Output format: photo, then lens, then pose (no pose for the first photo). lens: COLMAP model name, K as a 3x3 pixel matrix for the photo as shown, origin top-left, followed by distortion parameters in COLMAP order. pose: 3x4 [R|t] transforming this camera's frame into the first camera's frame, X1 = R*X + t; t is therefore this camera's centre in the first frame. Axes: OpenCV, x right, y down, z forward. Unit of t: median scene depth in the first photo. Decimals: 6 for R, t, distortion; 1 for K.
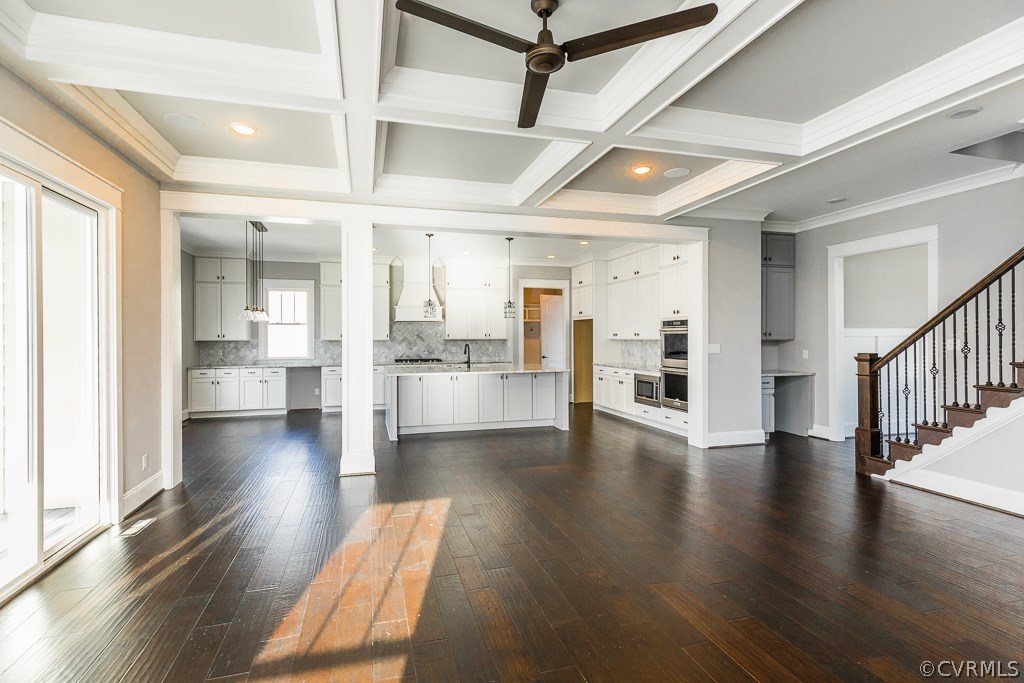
lens RADIAL K [[473.5, 0, 510.1], [0, 473.5, 343.8], [0, 0, 1]] dist [0.002262, -0.000086]
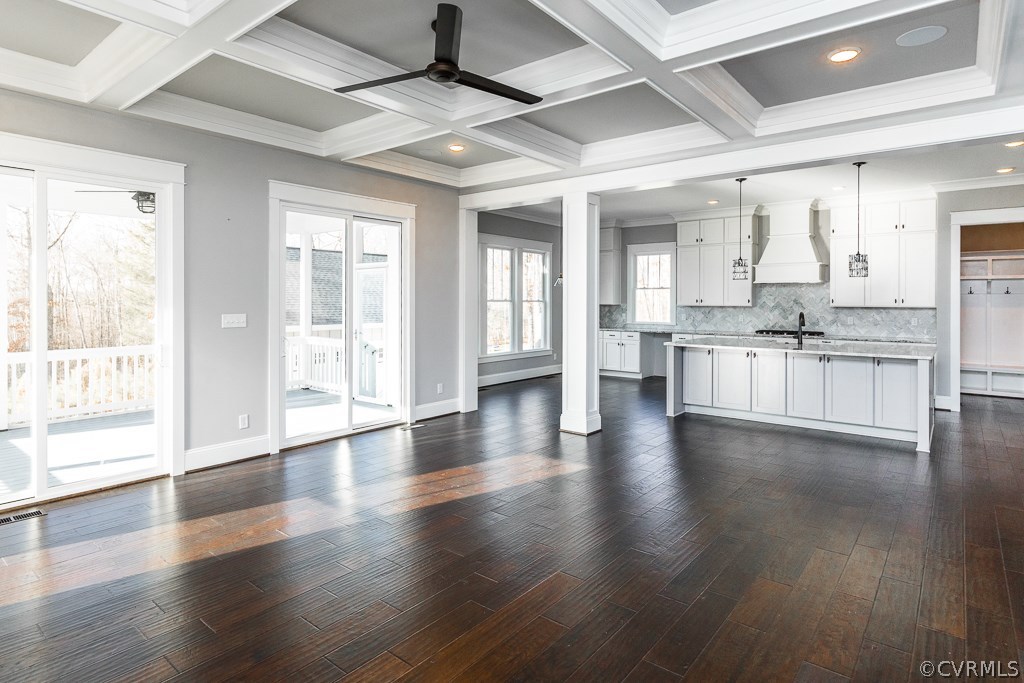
lens RADIAL K [[564.5, 0, 511.5], [0, 564.5, 299.8], [0, 0, 1]] dist [0.001665, 0.000077]
pose [[0.570066, 0.003717, -0.821590, 0.341926], [-0.018843, 0.999786, -0.008552, -0.002965], [0.821383, 0.020356, 0.570014, 0.091880]]
